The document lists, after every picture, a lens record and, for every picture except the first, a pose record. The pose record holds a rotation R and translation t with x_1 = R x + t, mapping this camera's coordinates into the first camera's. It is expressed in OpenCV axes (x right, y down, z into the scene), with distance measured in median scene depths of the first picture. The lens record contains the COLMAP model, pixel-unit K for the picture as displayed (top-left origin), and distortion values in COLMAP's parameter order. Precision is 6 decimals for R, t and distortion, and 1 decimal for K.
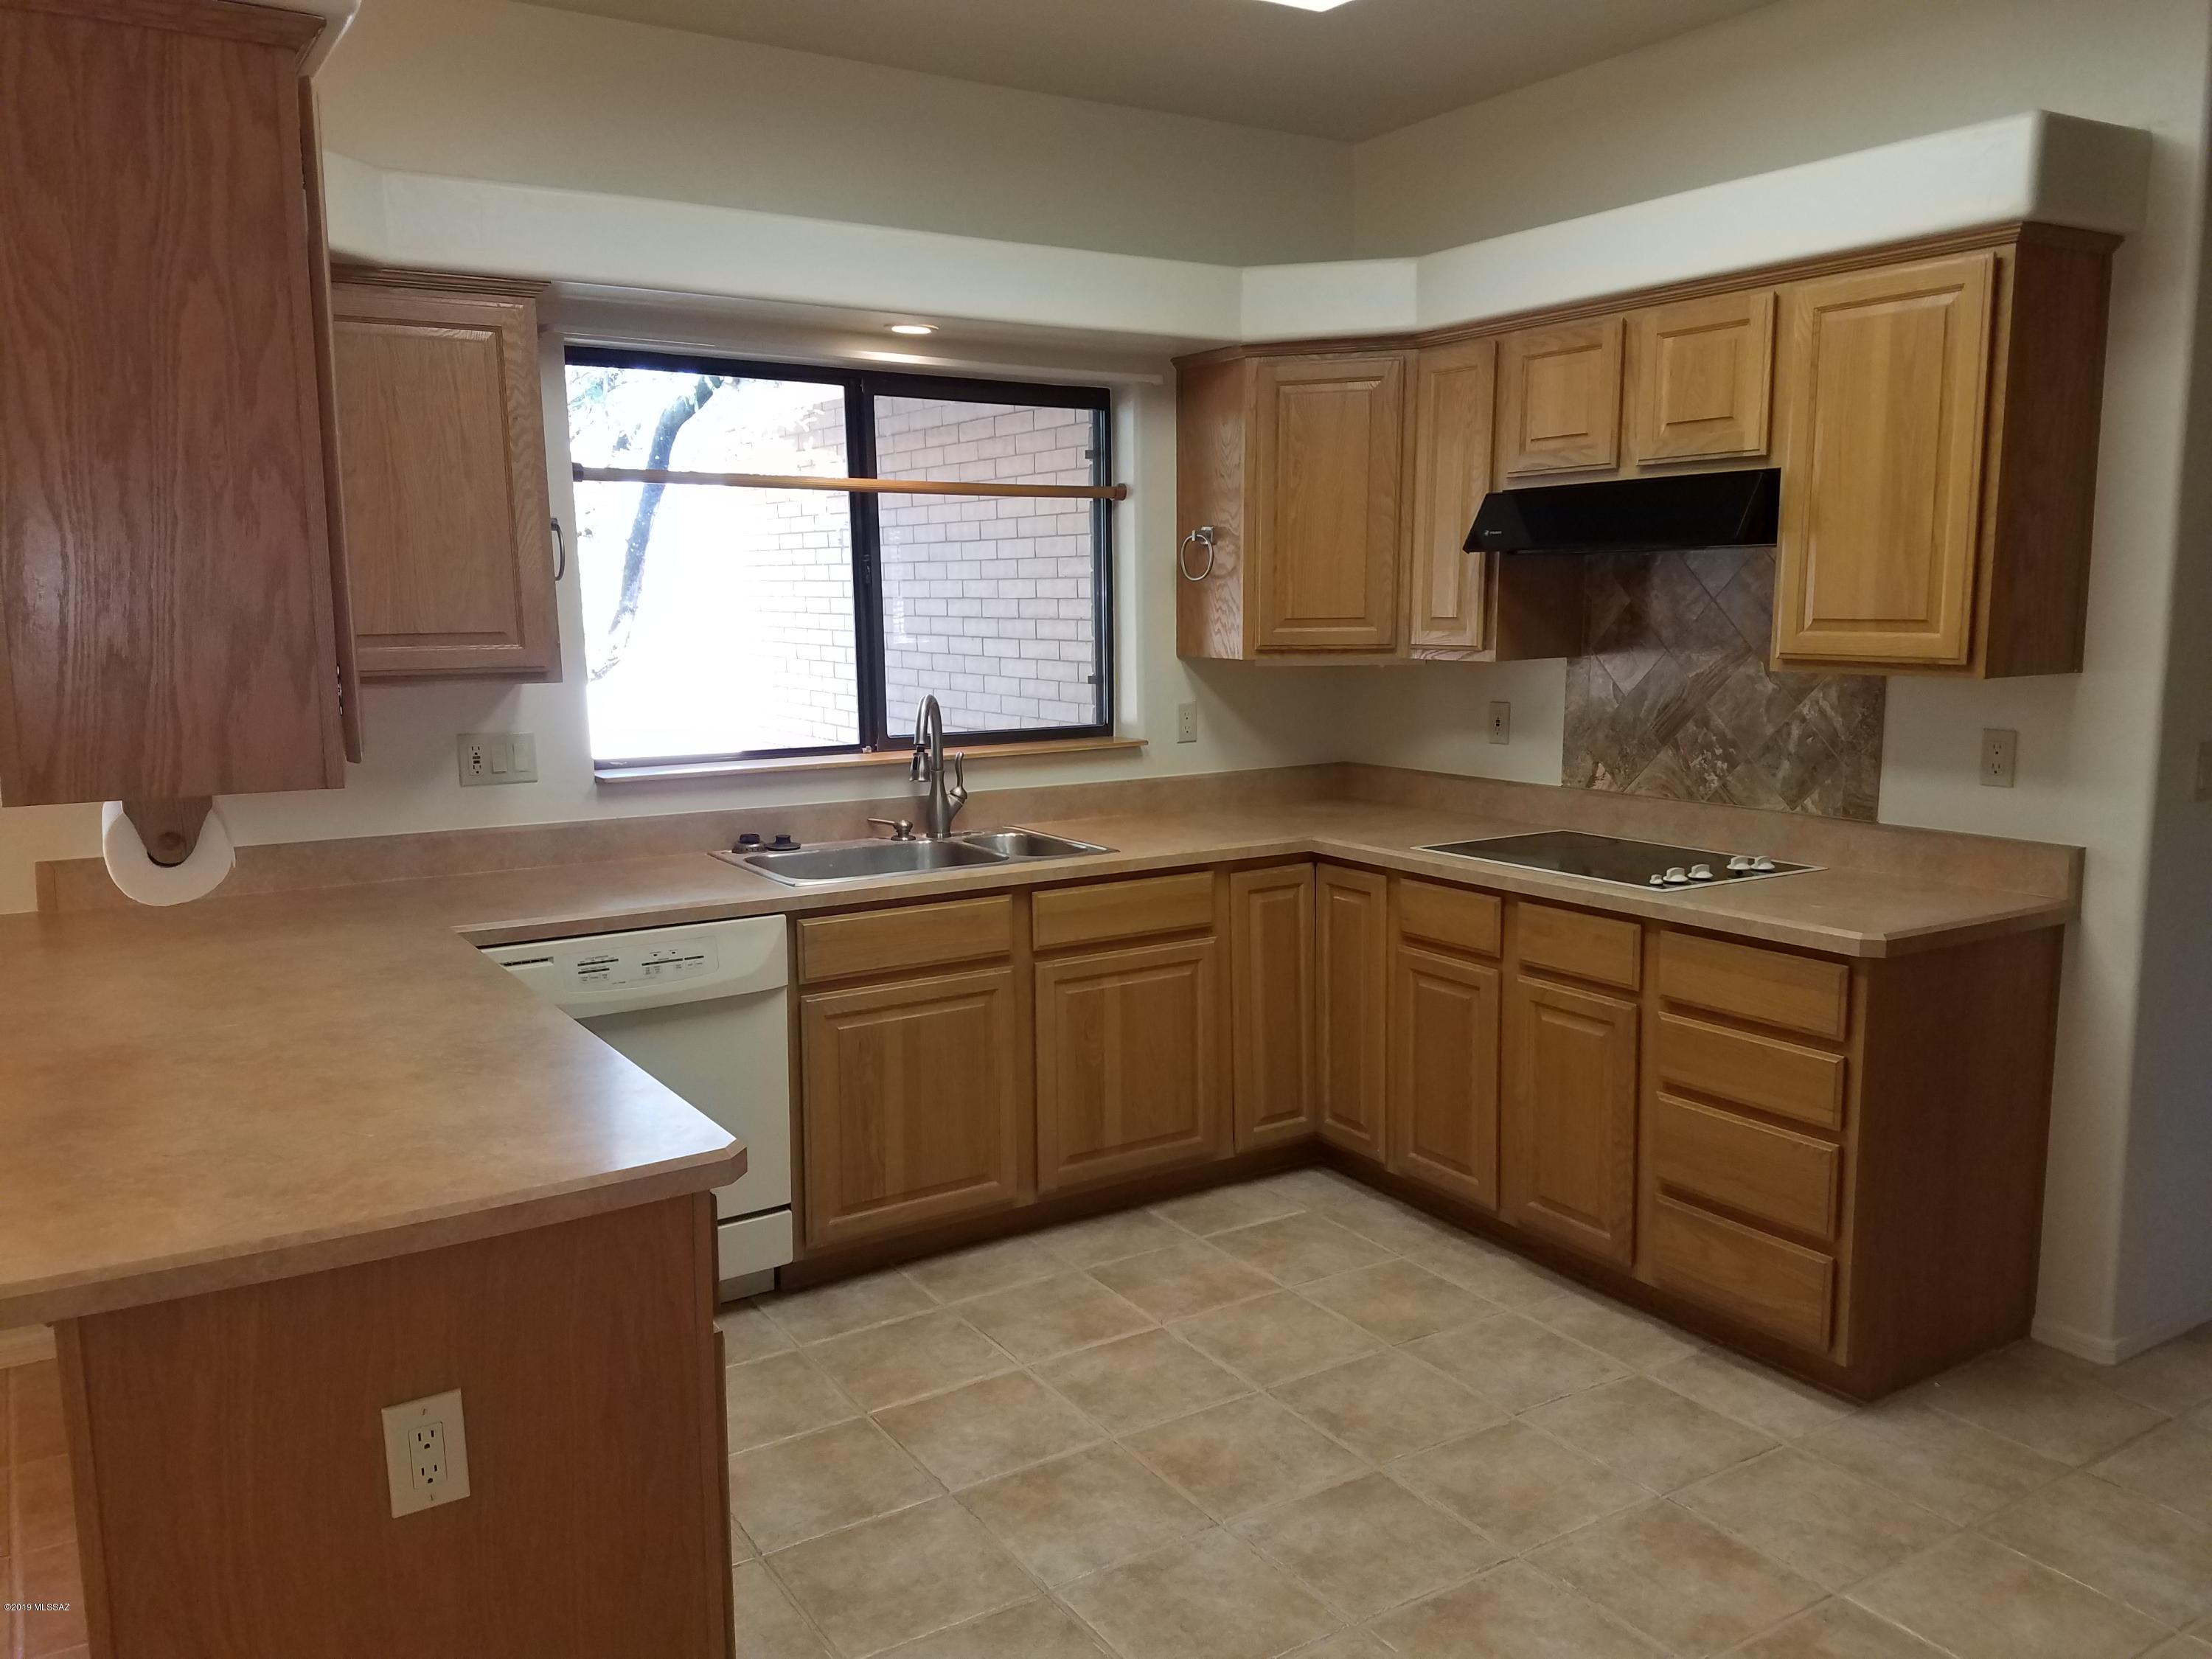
lens RADIAL K [[1698.1, 0, 1120.2], [0, 1698.1, 834.3], [0, 0, 1]] dist [0.214791, -0.359790]
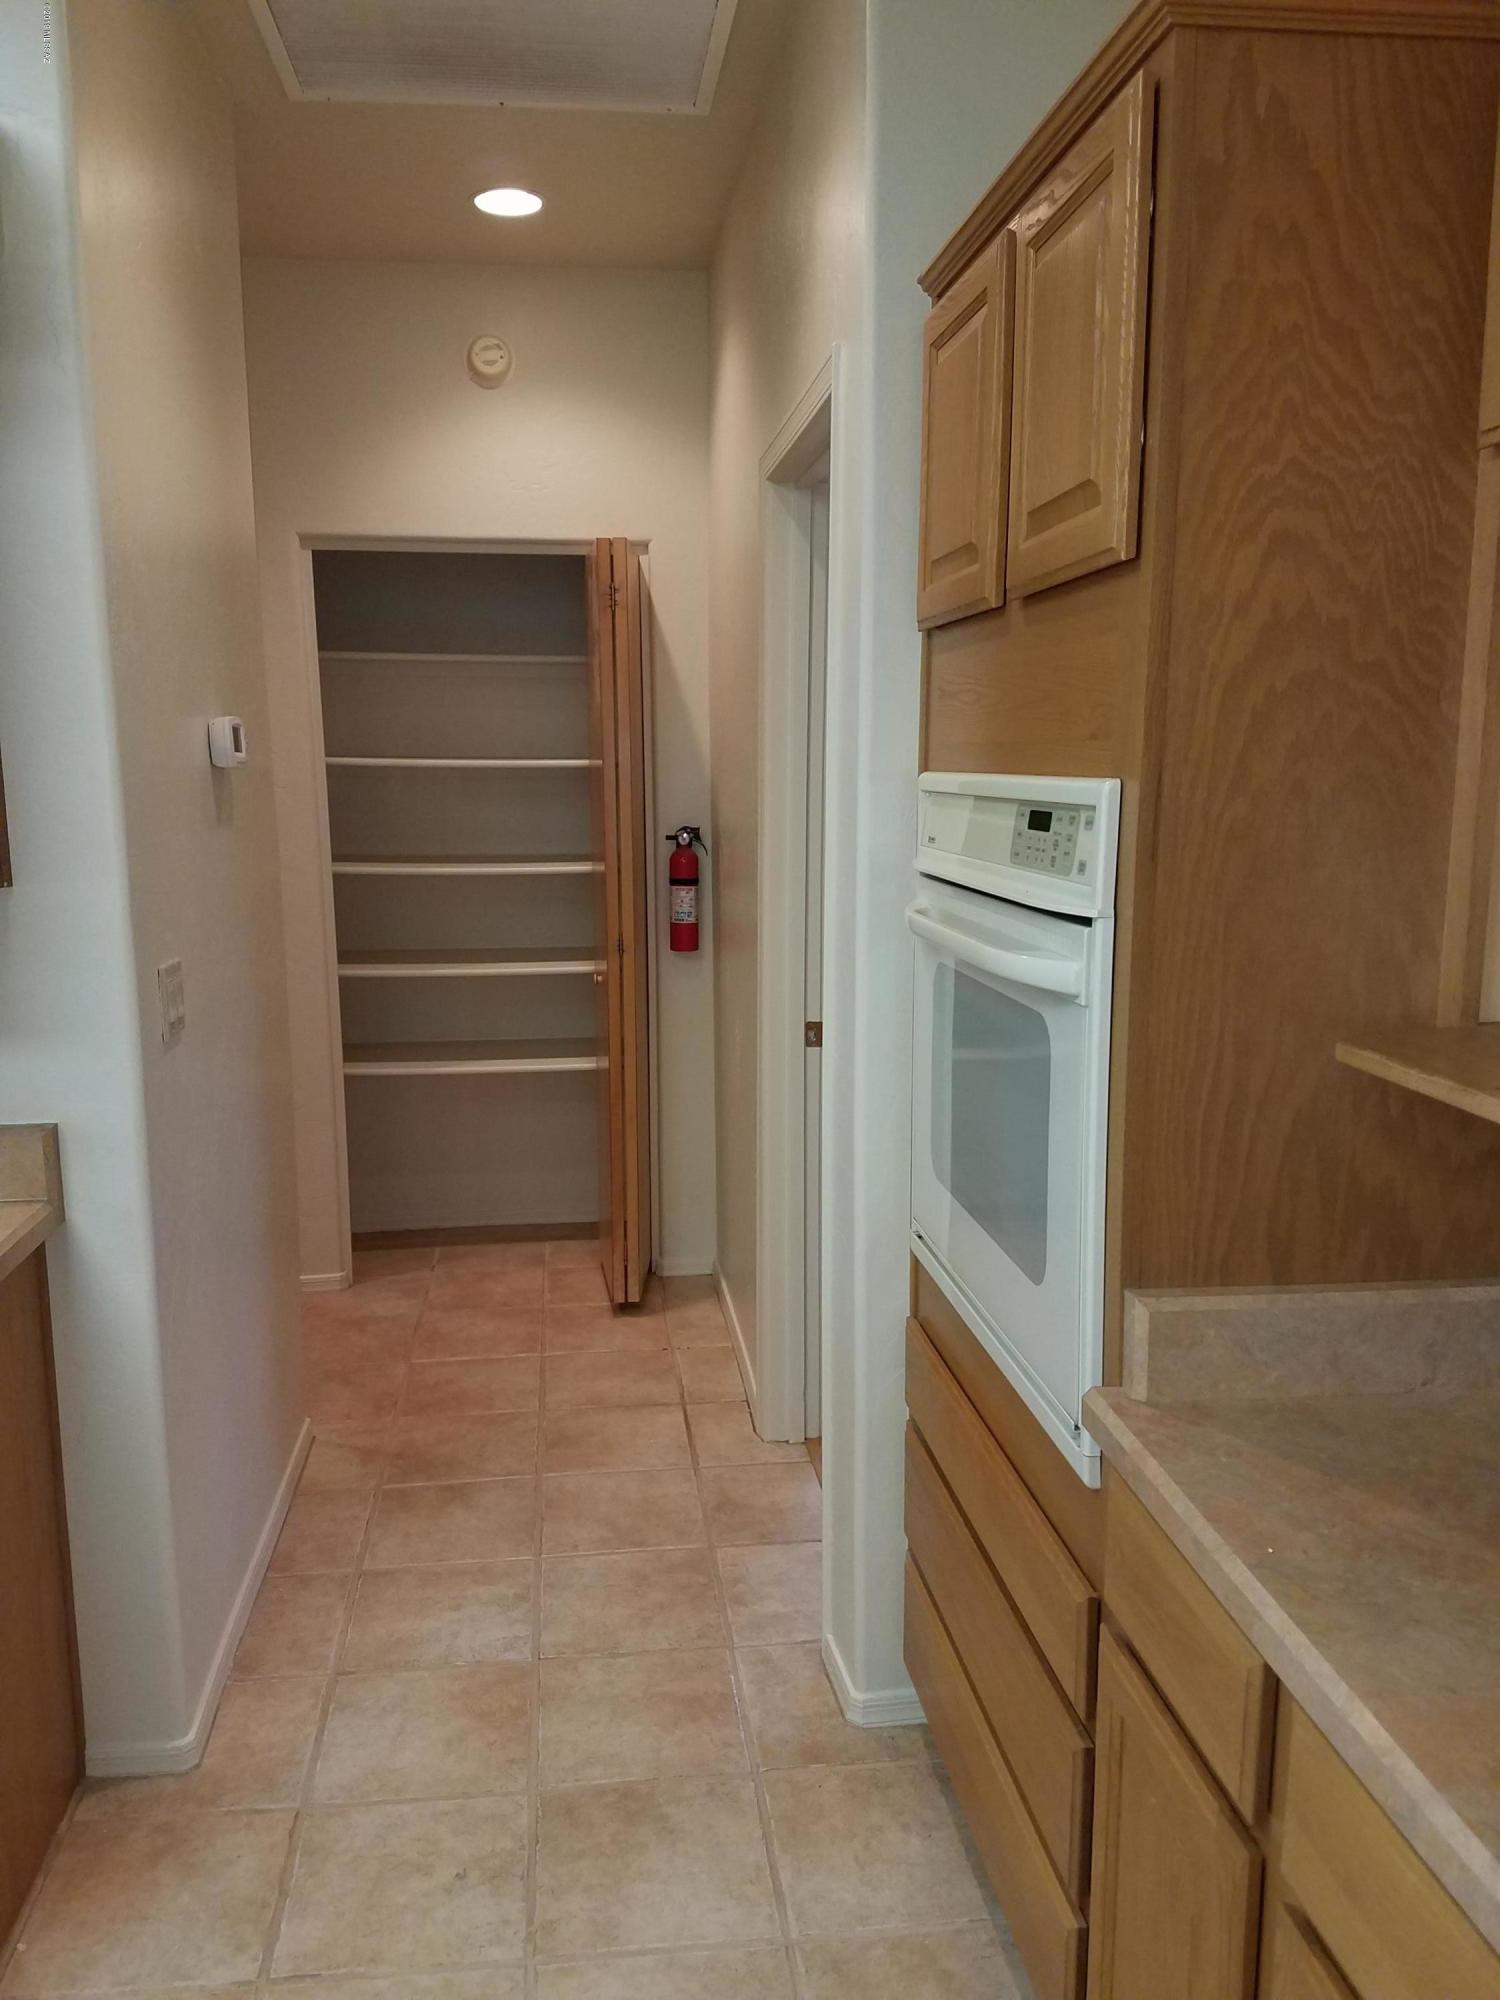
lens RADIAL K [[1535.4, 0, 745.6], [0, 1535.4, 1033.9], [0, 0, 1]] dist [0.214791, -0.359790]
pose [[0.444633, -0.155760, 0.882066, 0.090848], [0.128830, 0.985646, 0.109110, -0.056671], [-0.886399, 0.065123, 0.458318, 0.388282]]
